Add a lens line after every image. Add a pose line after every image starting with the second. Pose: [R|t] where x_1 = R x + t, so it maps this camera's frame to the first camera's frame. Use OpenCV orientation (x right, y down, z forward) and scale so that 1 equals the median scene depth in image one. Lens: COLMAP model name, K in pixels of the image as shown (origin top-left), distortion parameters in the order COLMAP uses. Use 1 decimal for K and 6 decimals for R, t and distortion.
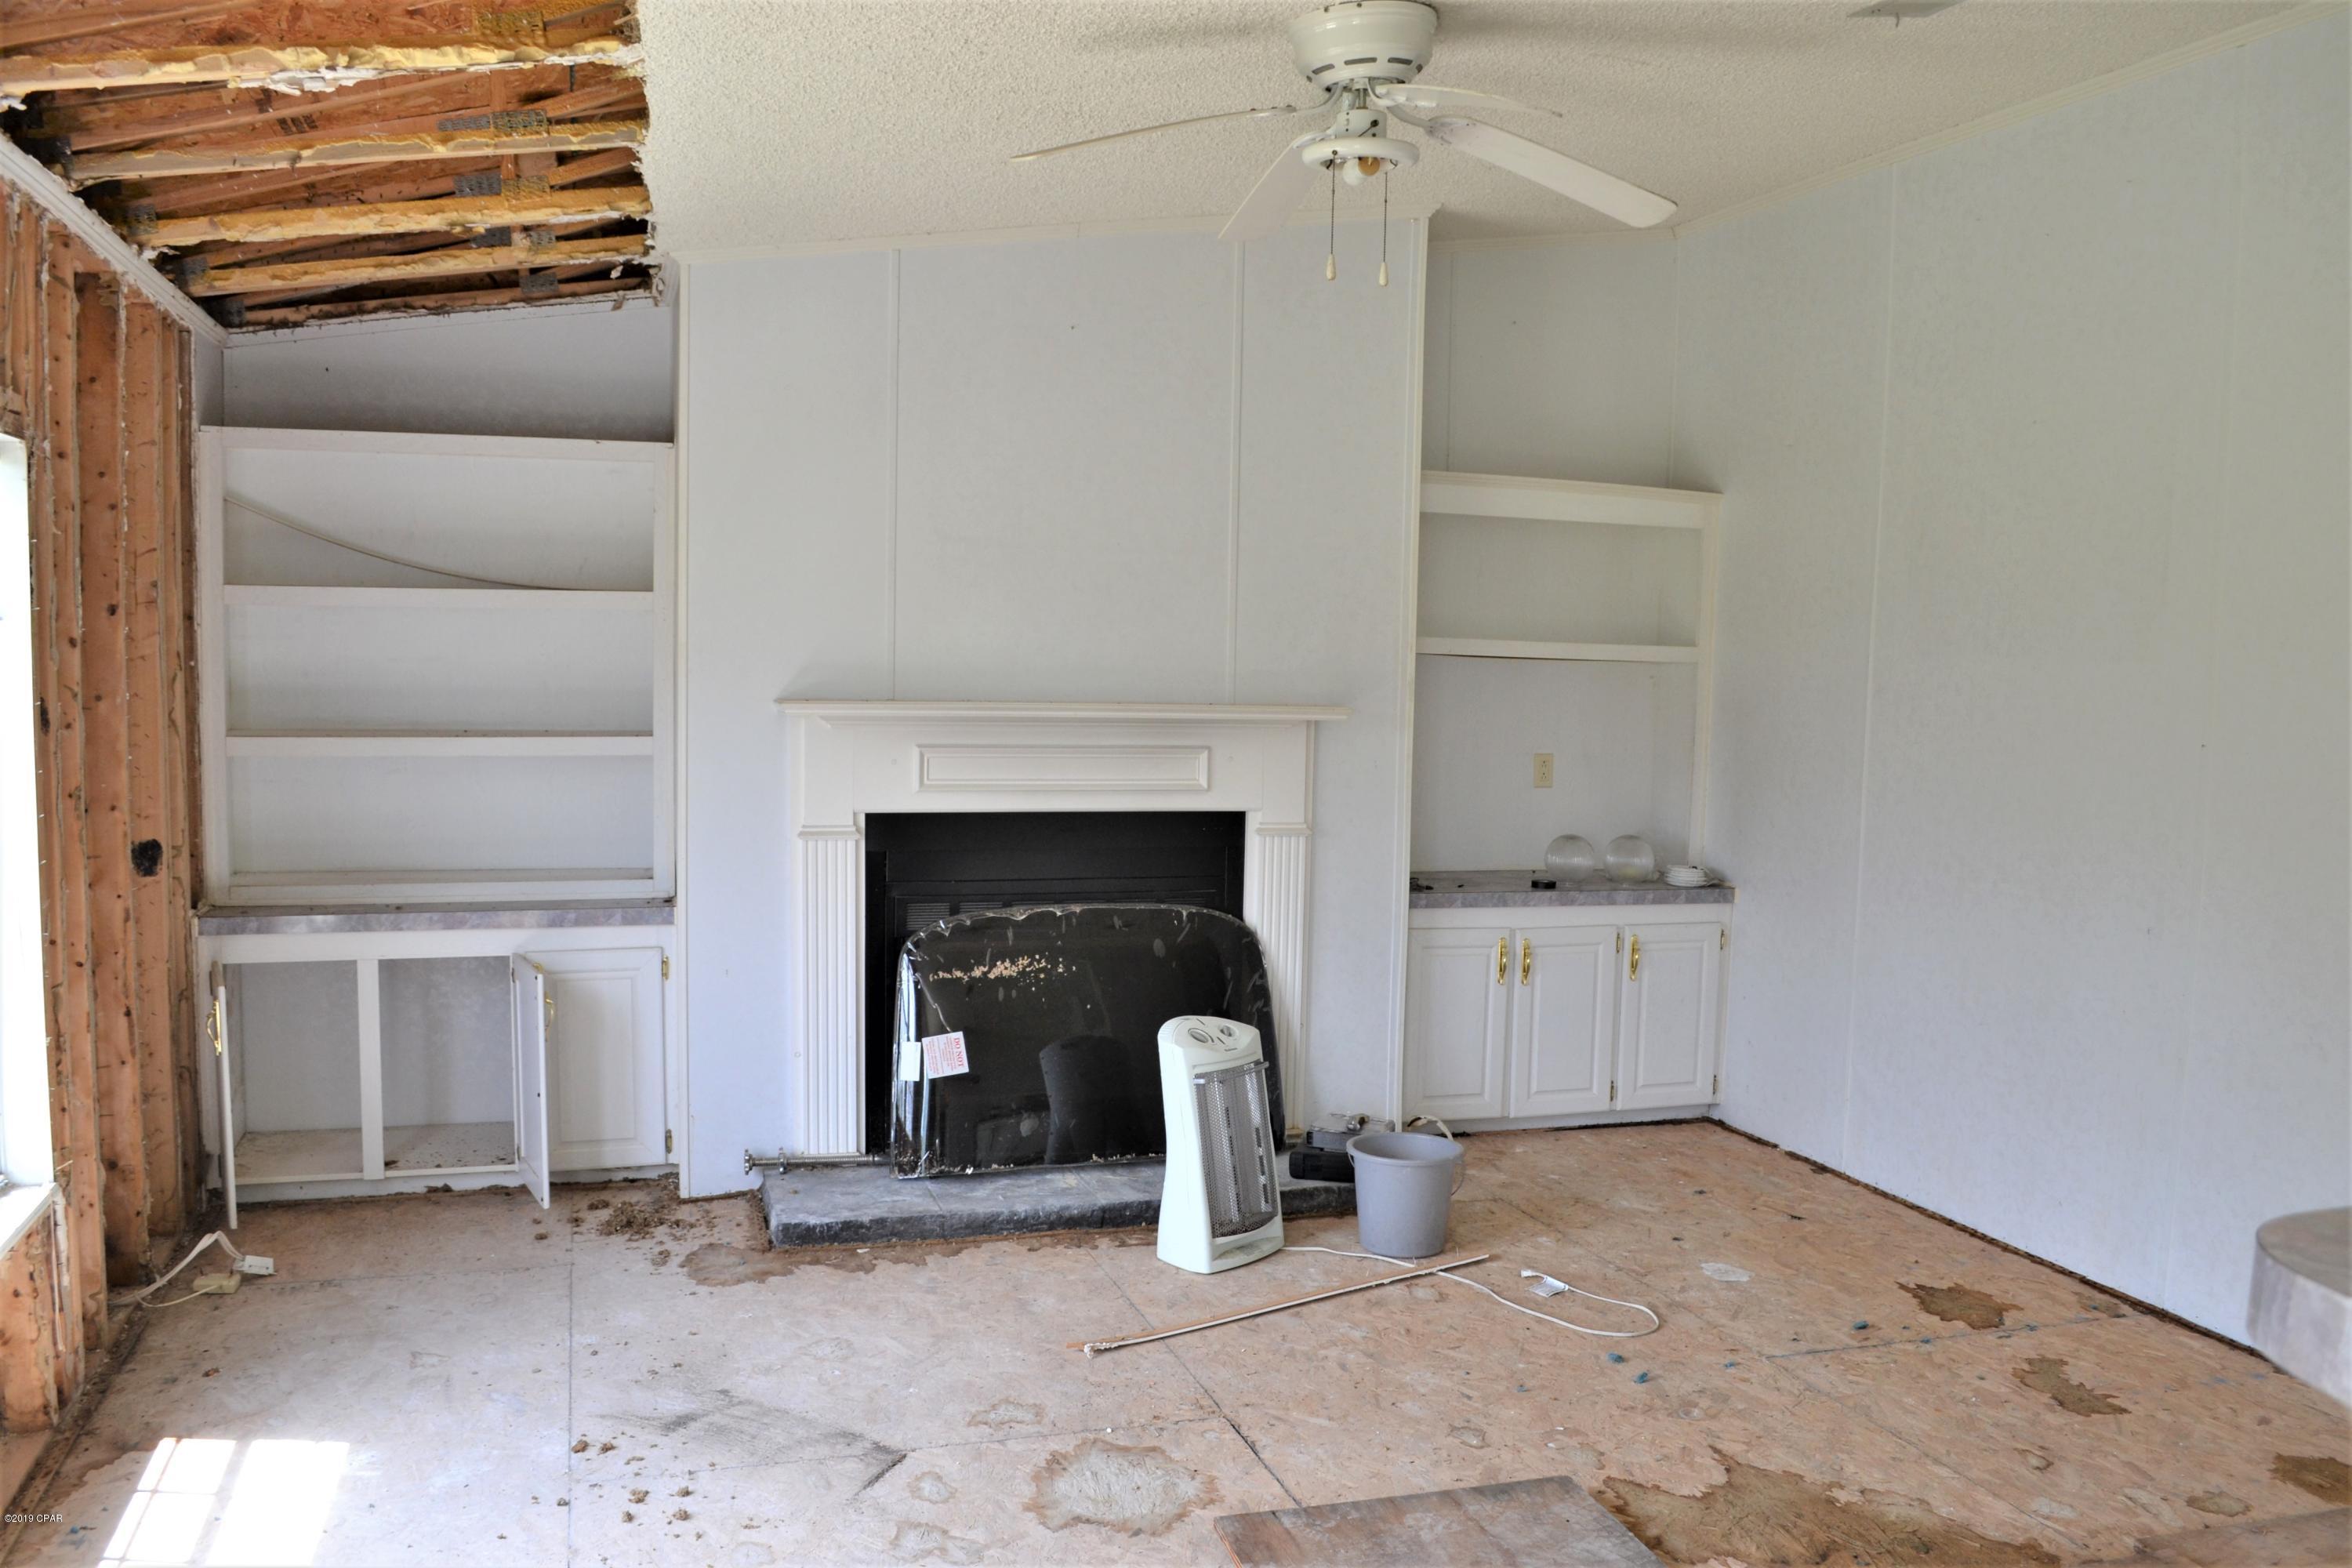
lens RADIAL K [[1884.9, 0, 1166.8], [0, 1884.9, 830.5], [0, 0, 1]] dist [-0.081879, 0.007707]
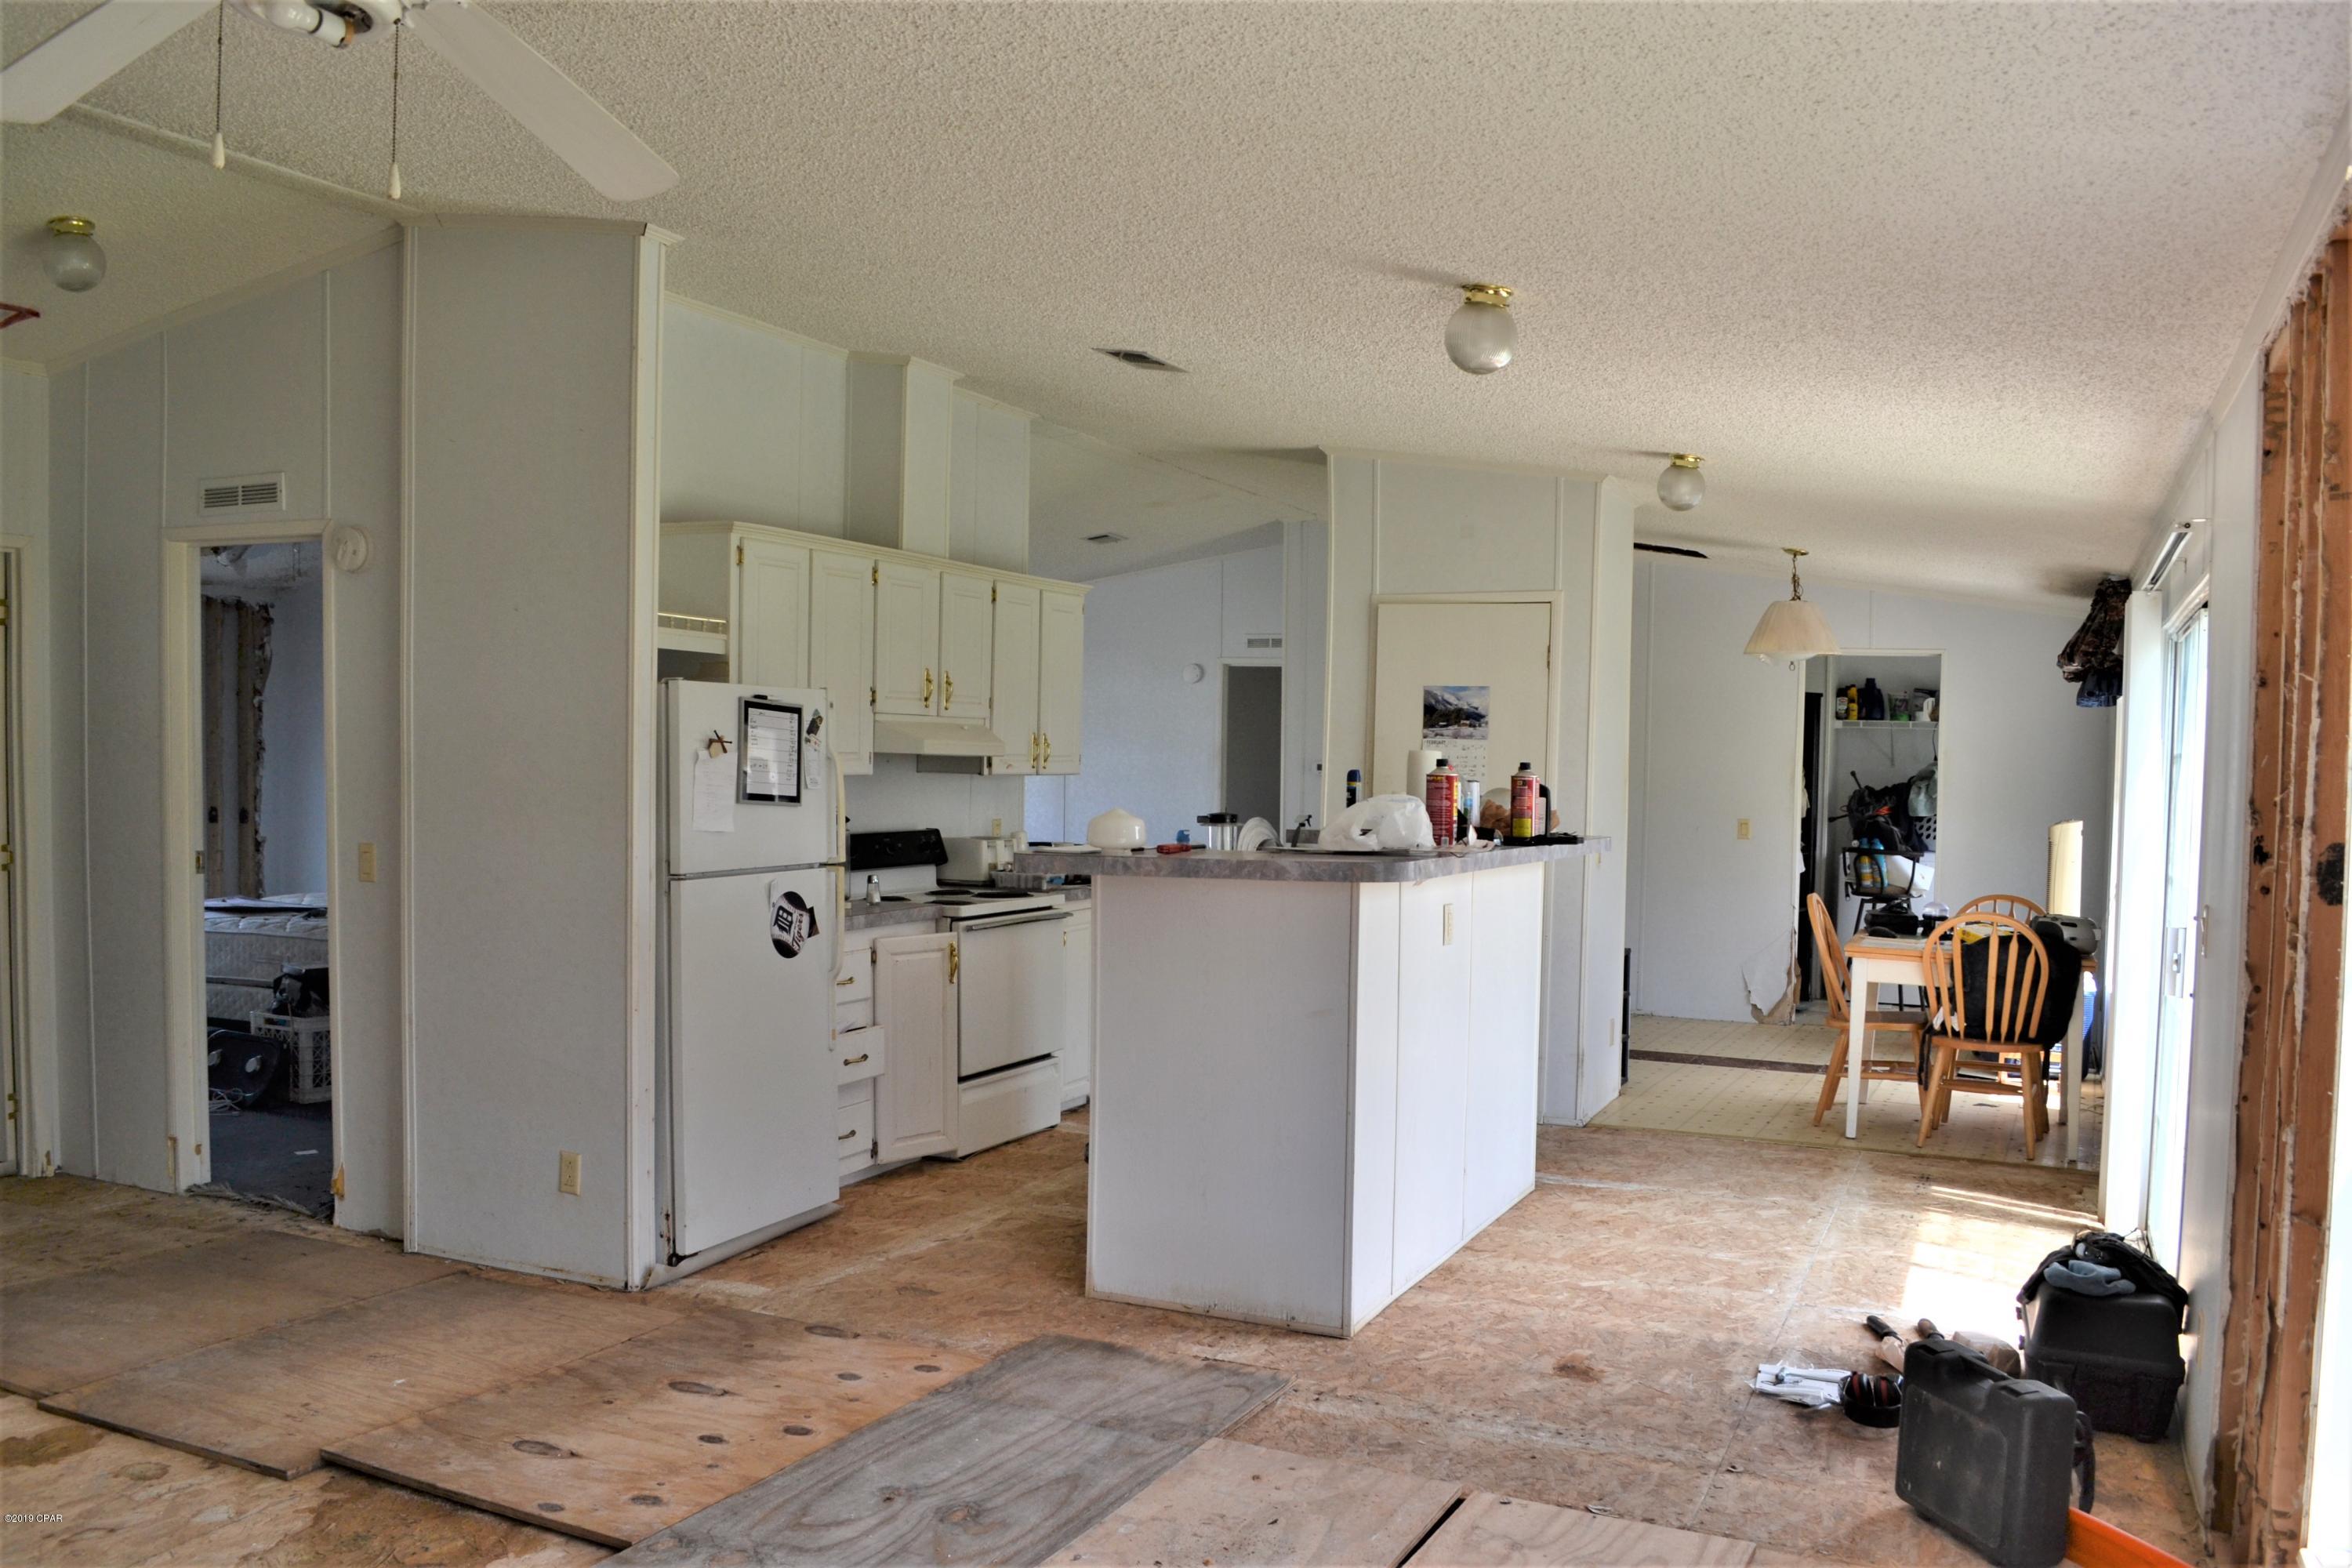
lens RADIAL K [[1884.9, 0, 1166.8], [0, 1884.9, 830.5], [0, 0, 1]] dist [-0.081879, 0.007707]
pose [[-0.740861, -0.064232, 0.668580, -0.470550], [0.032414, 0.990838, 0.131111, -0.111450], [-0.670876, 0.118806, -0.731991, 1.050367]]
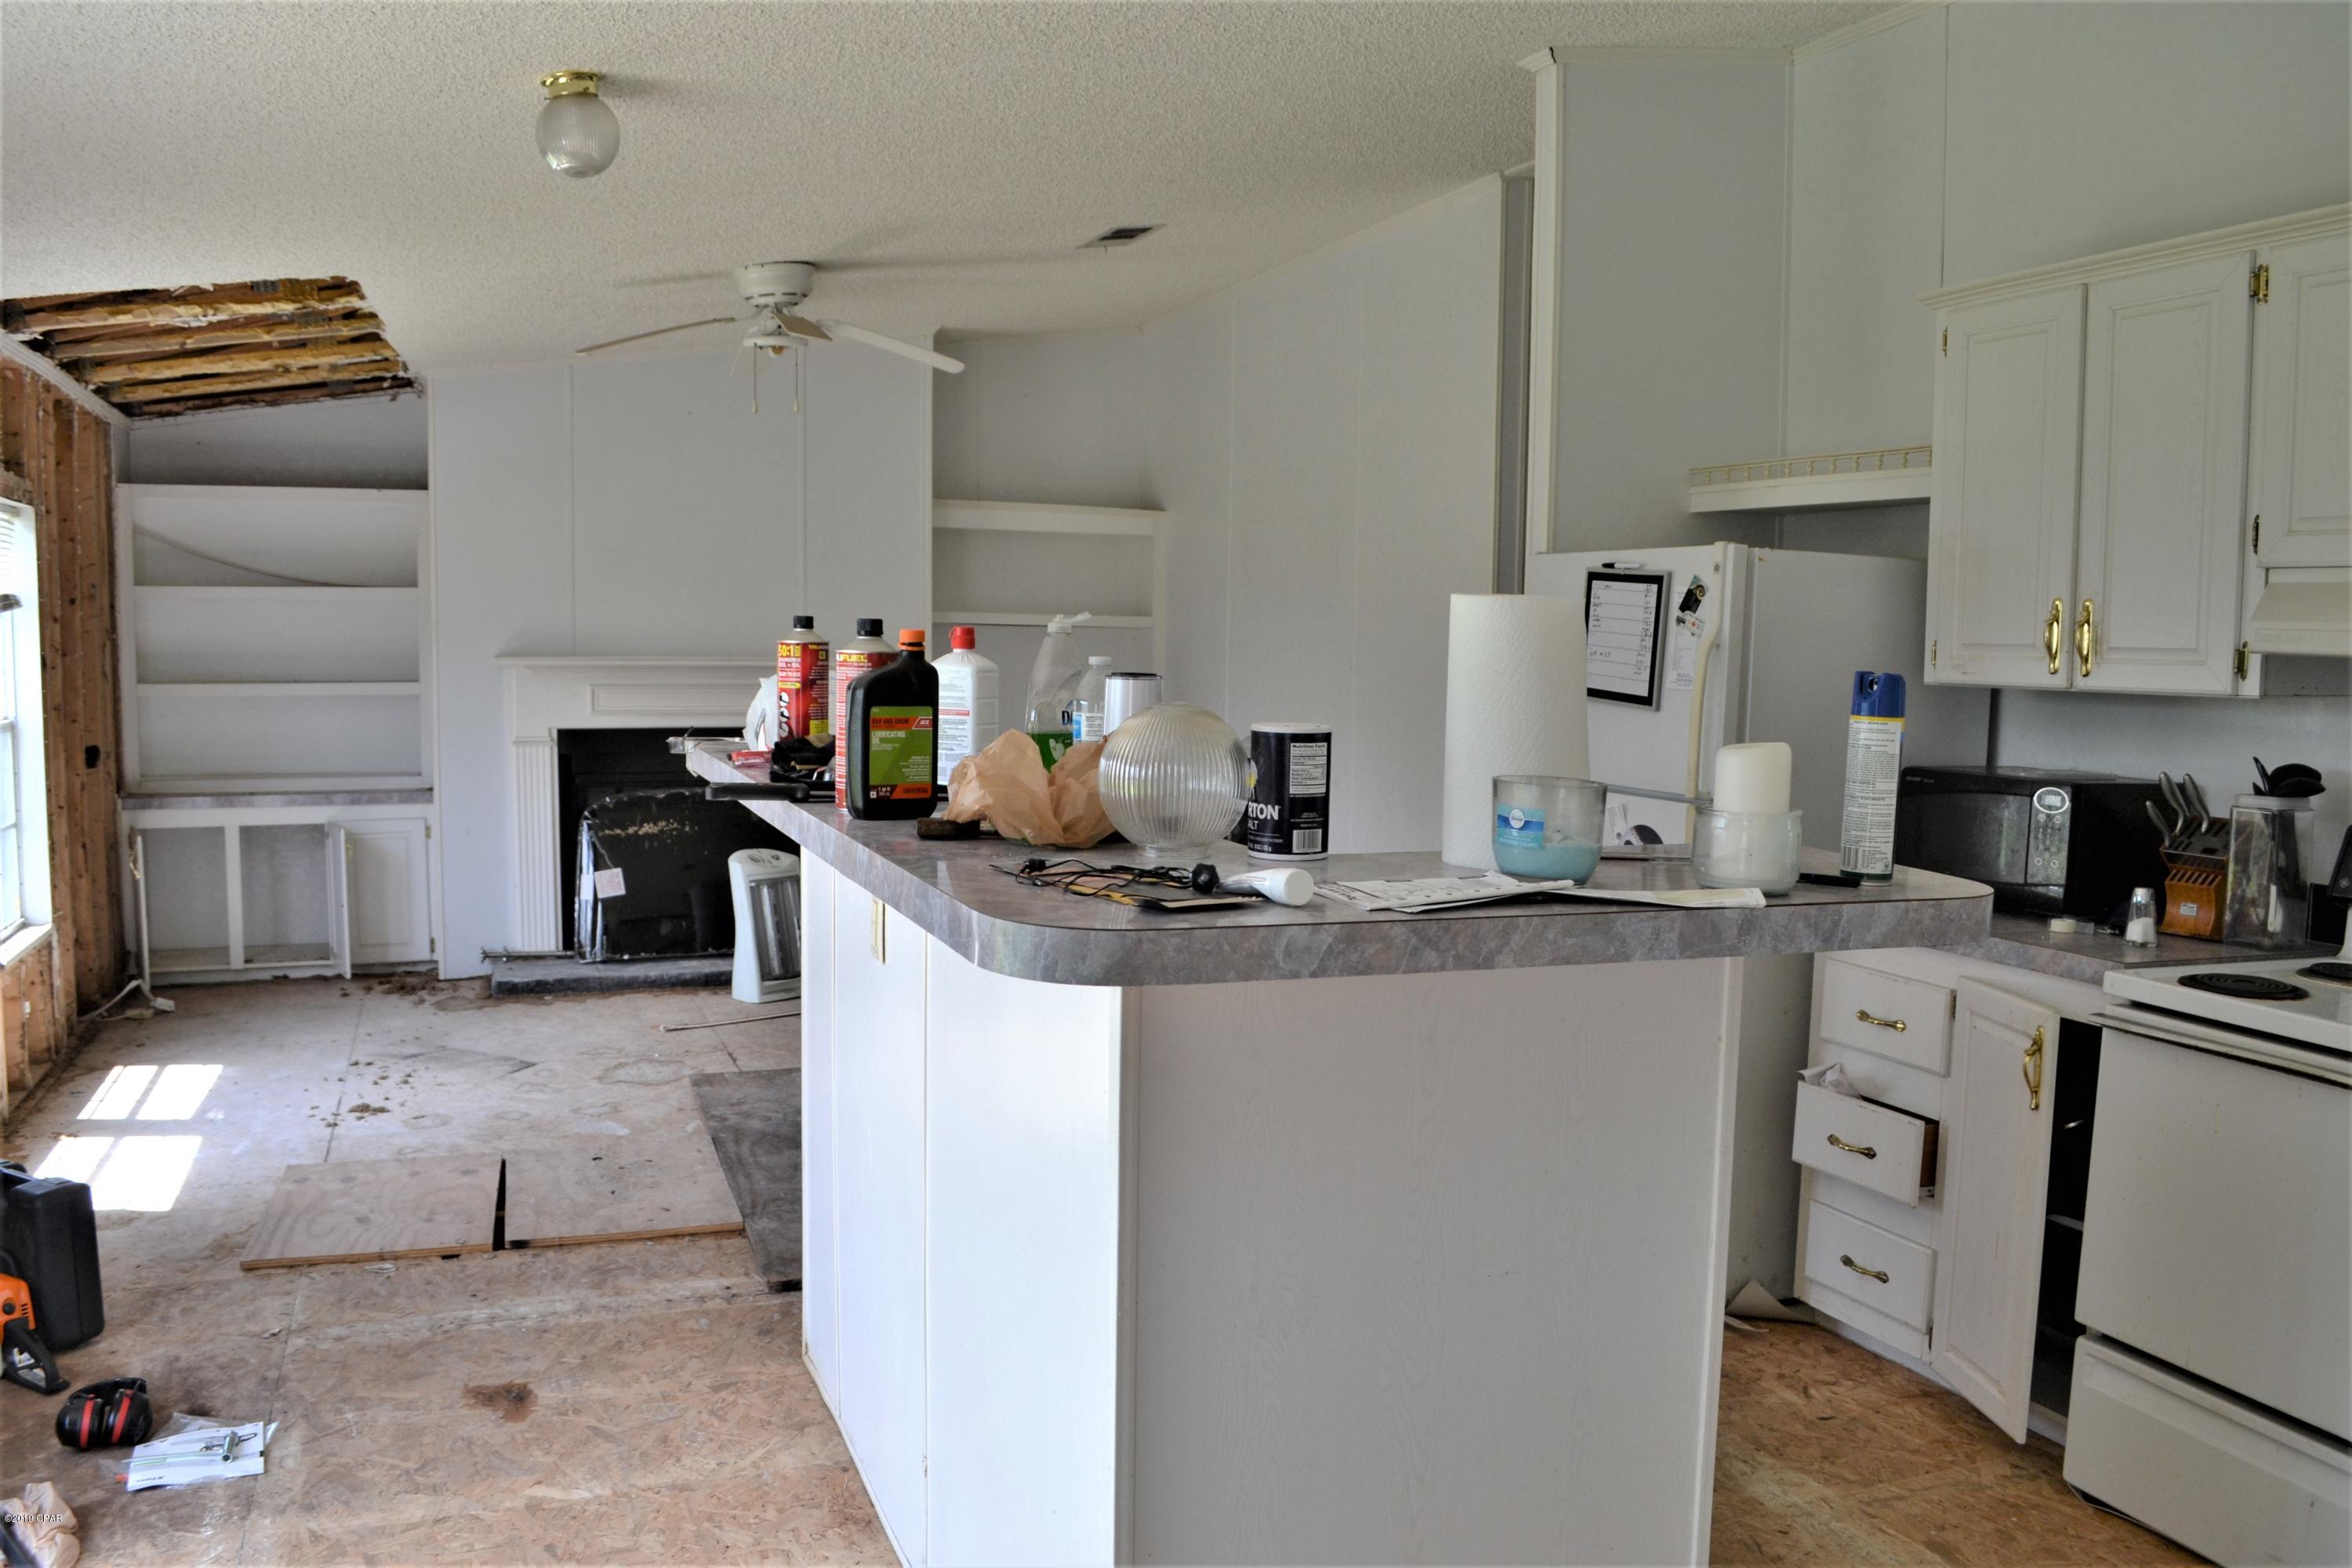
lens RADIAL K [[1884.9, 0, 1166.8], [0, 1884.9, 830.5], [0, 0, 1]] dist [-0.081879, 0.007707]
pose [[0.997877, -0.015750, 0.063198, 0.262157], [0.015469, 0.999868, 0.004922, 0.080592], [-0.063267, -0.003934, 0.997989, -0.614135]]
